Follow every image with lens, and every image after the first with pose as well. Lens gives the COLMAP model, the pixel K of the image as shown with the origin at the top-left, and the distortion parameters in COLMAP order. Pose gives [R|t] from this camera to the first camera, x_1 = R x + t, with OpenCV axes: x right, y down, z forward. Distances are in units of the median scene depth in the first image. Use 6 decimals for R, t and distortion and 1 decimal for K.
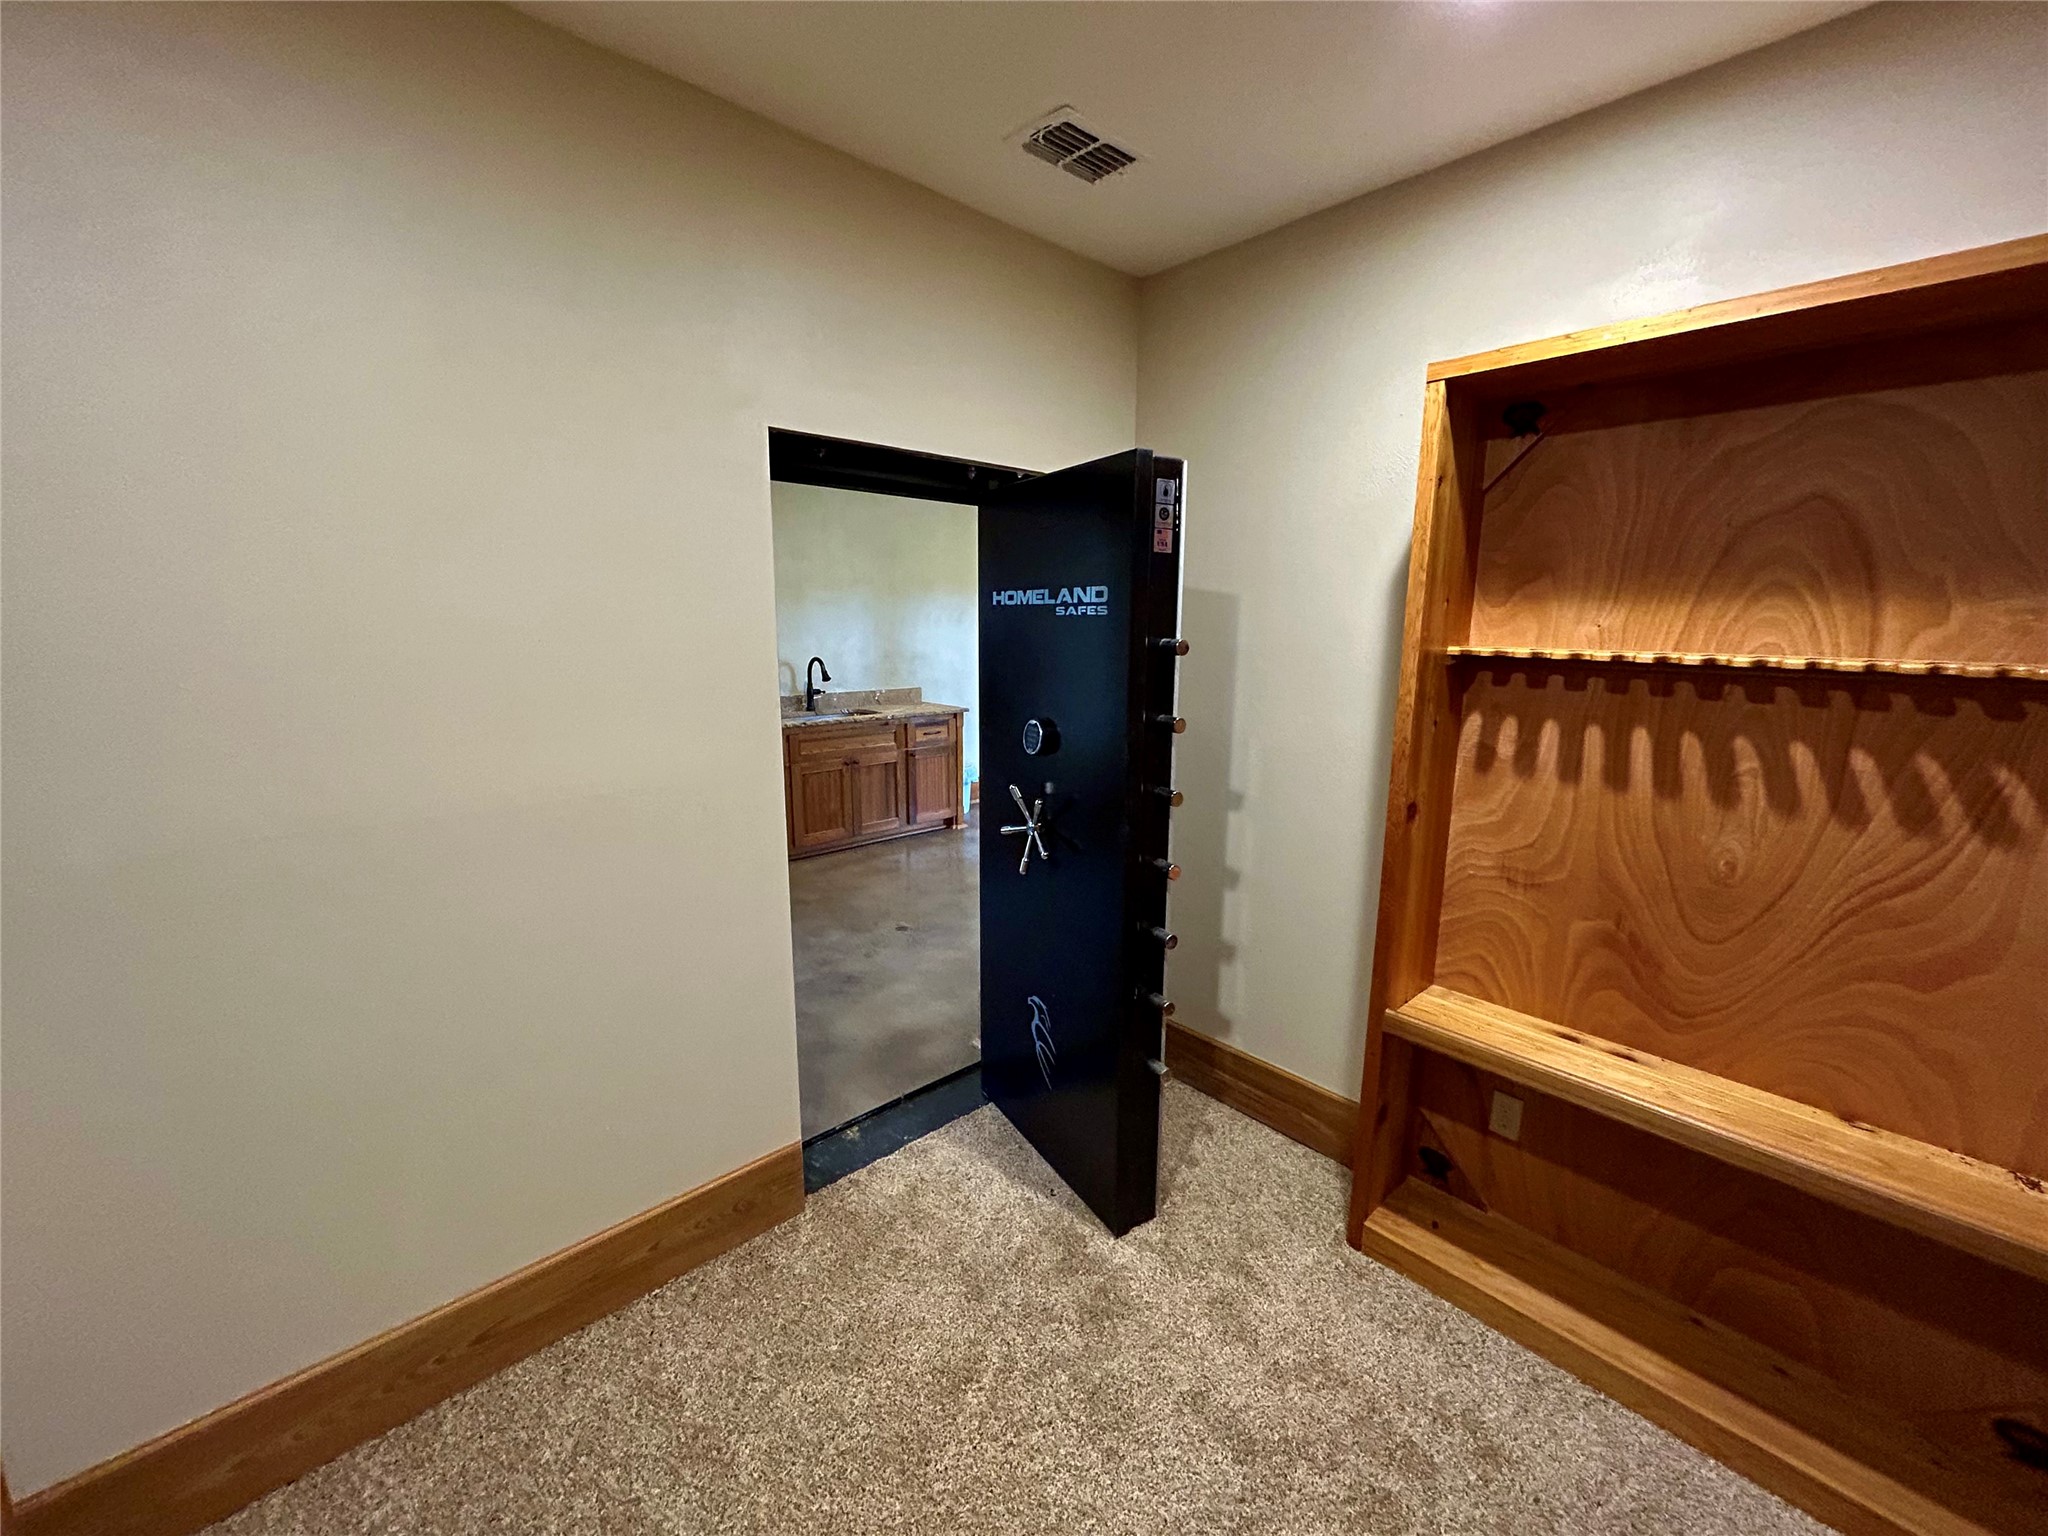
lens RADIAL K [[820.6, 0, 1025.6], [0, 820.6, 764.2], [0, 0, 1]] dist [-0.001149, -0.000013]
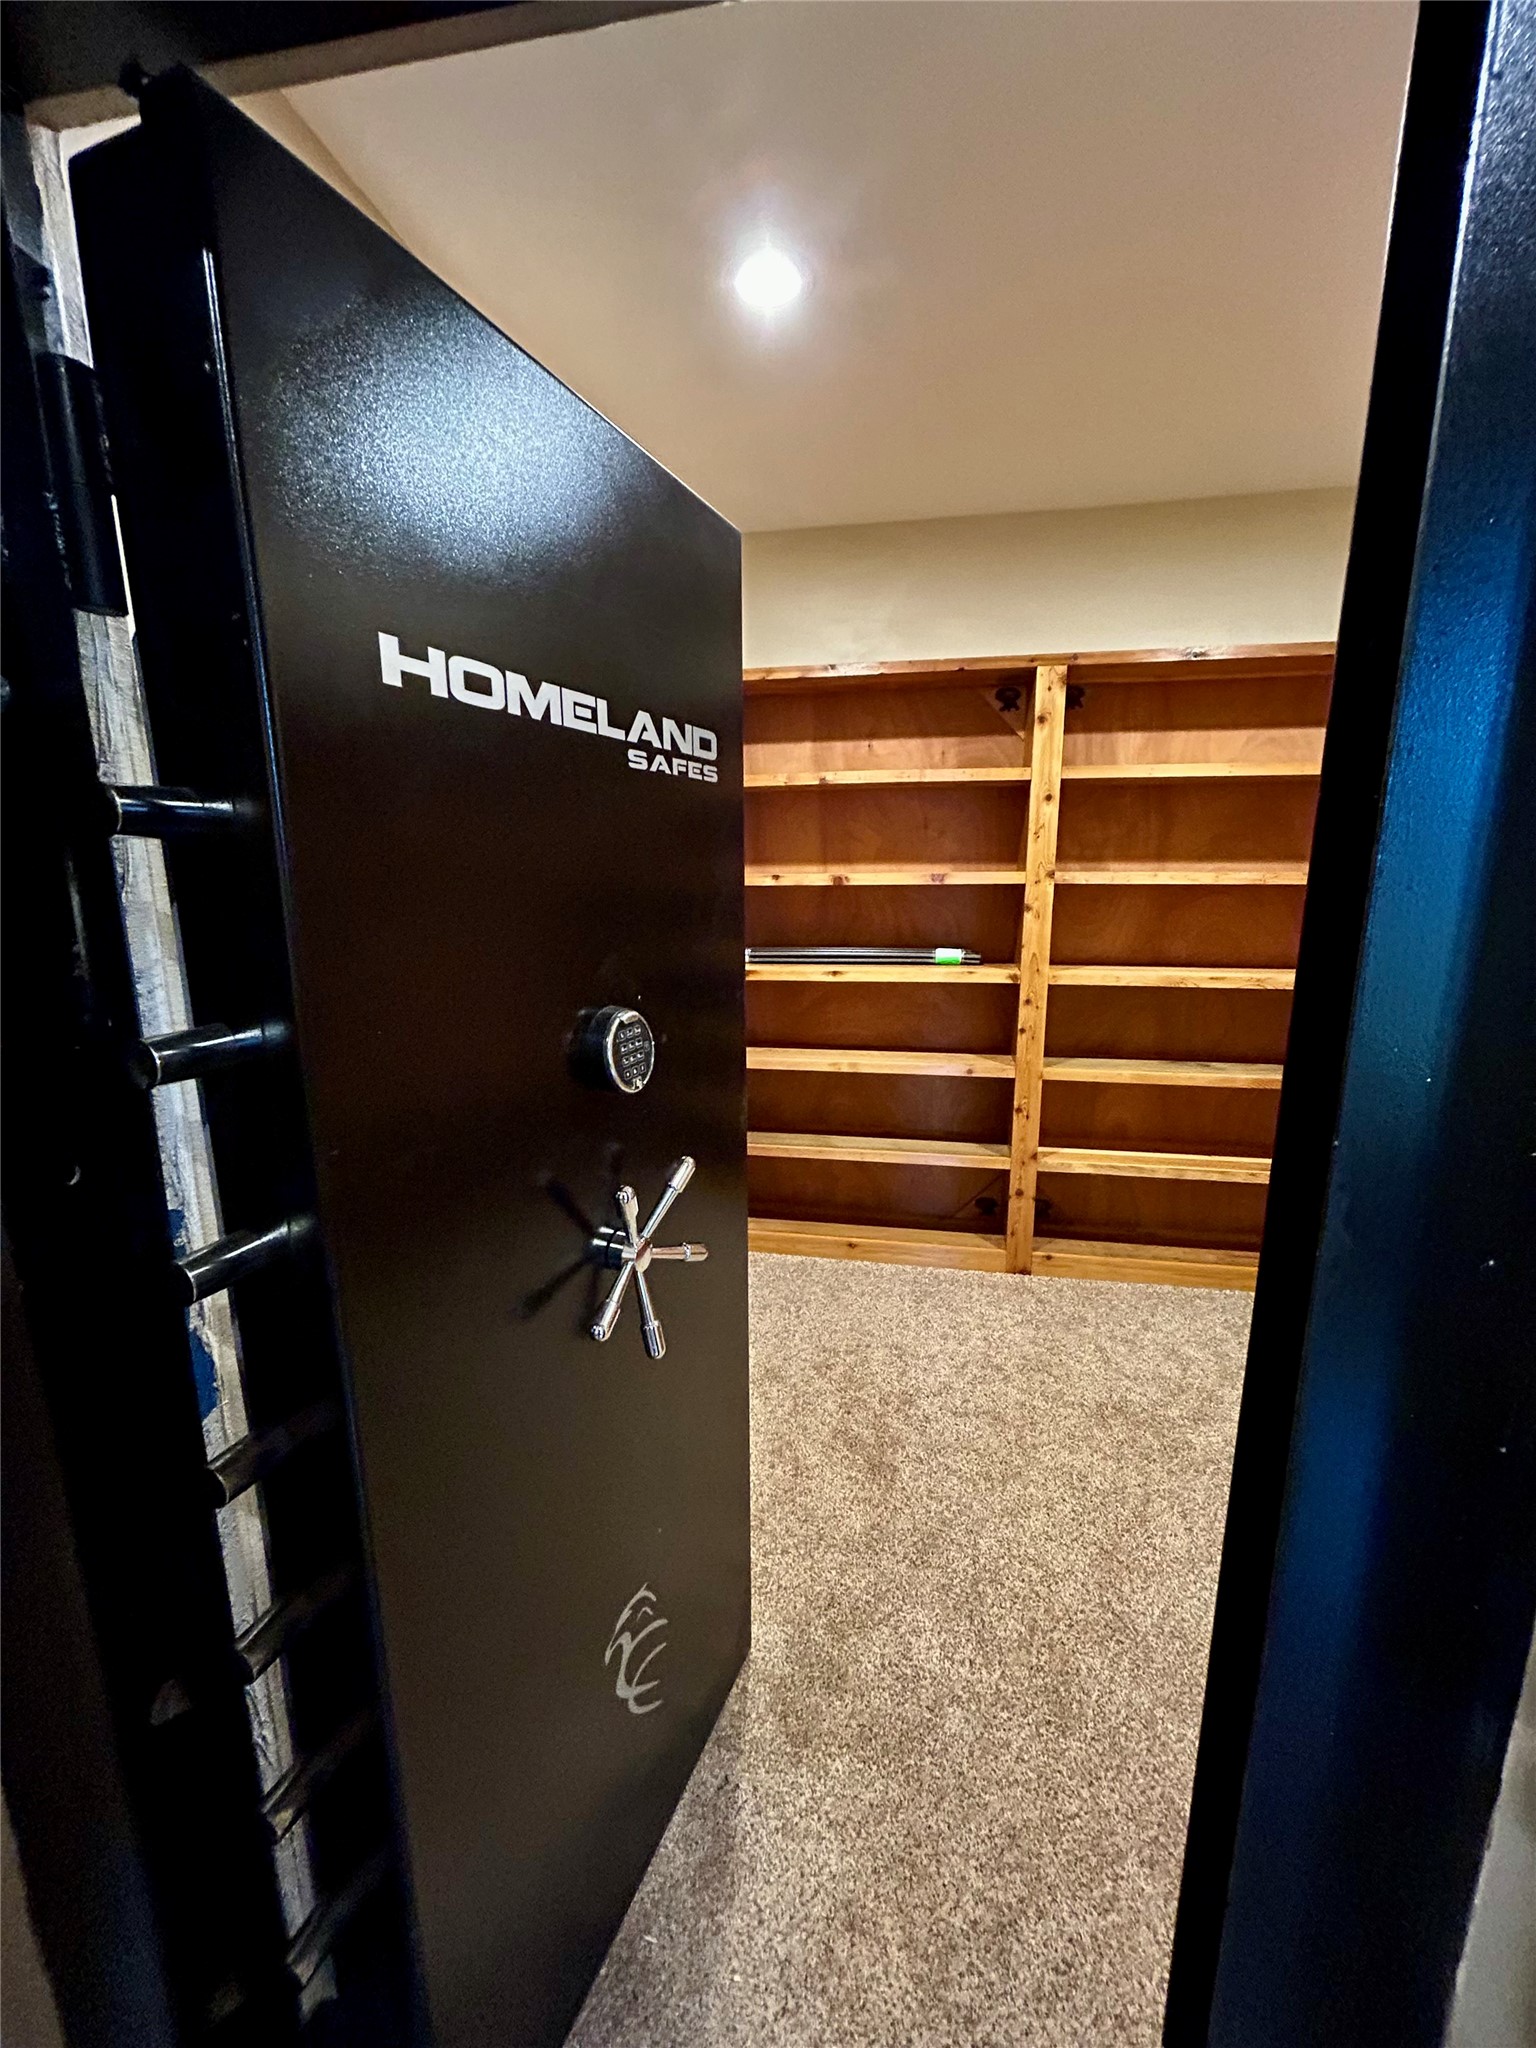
lens RADIAL K [[820.6, 0, 769.4], [0, 820.6, 1028.9], [0, 0, 1]] dist [-0.001149, -0.000013]
pose [[-0.604672, -0.163858, 0.779438, -0.421426], [0.140825, 0.941196, 0.307112, -0.190157], [-0.783926, 0.295466, -0.546039, 1.342926]]
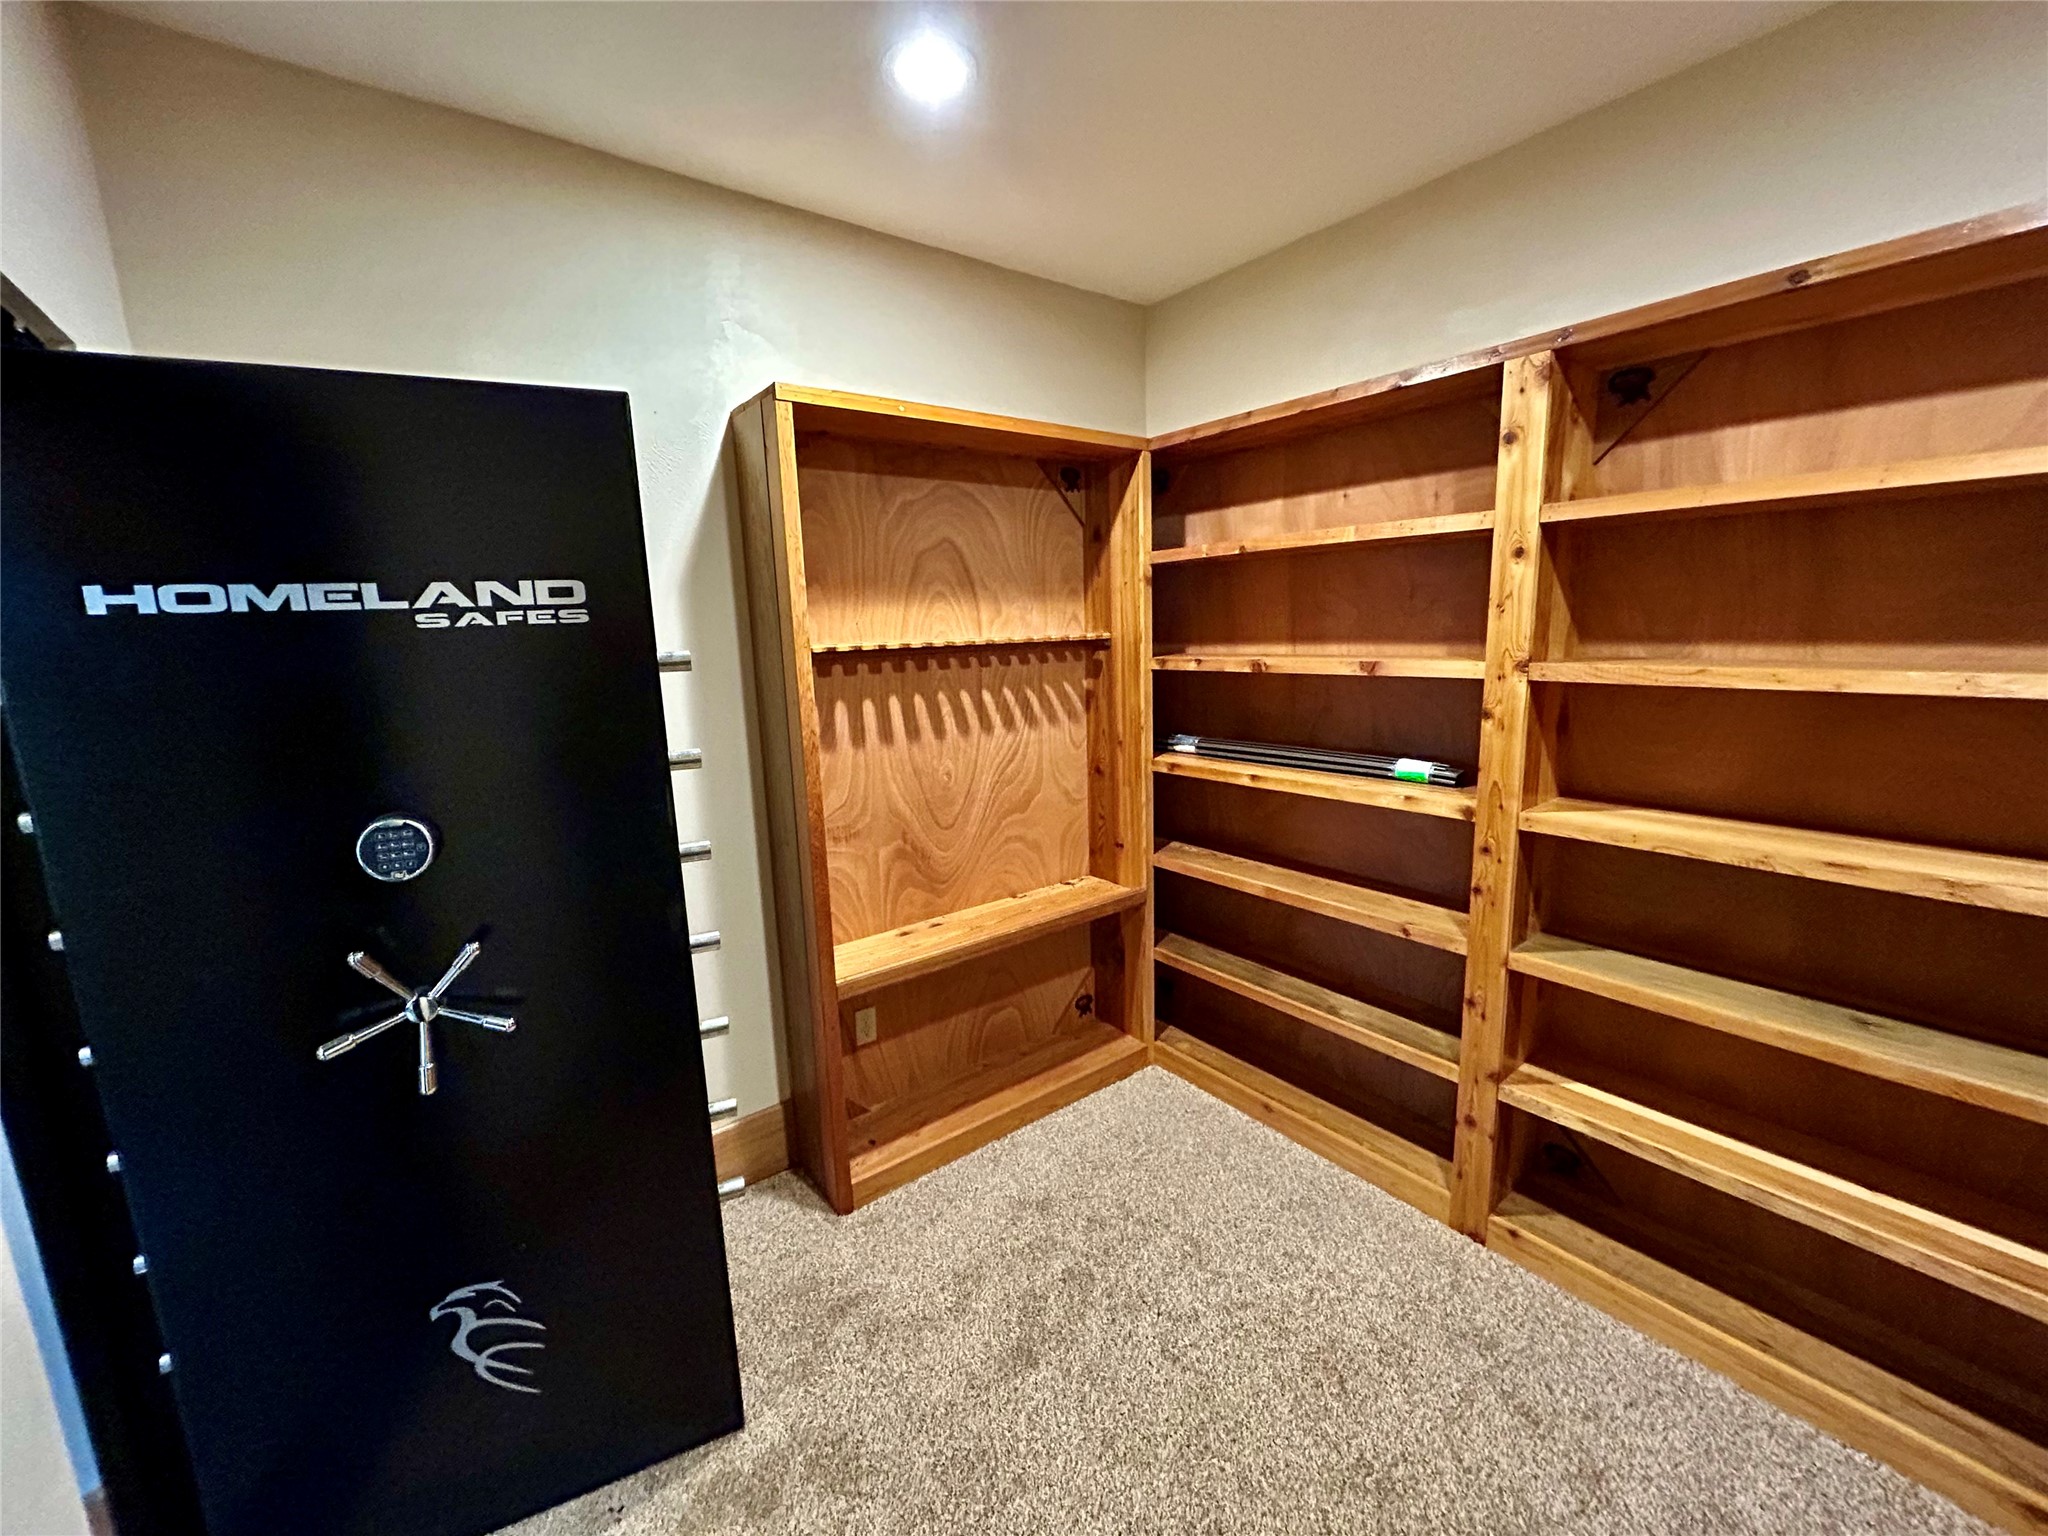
lens RADIAL K [[823.5, 0, 1031.7], [0, 823.5, 764.3], [0, 0, 1]] dist [0.002083, 0.000445]
pose [[0.081197, -0.184094, 0.979549, -0.560558], [0.208465, 0.964194, 0.163928, -0.103267], [-0.974653, 0.190891, 0.116667, 0.579102]]
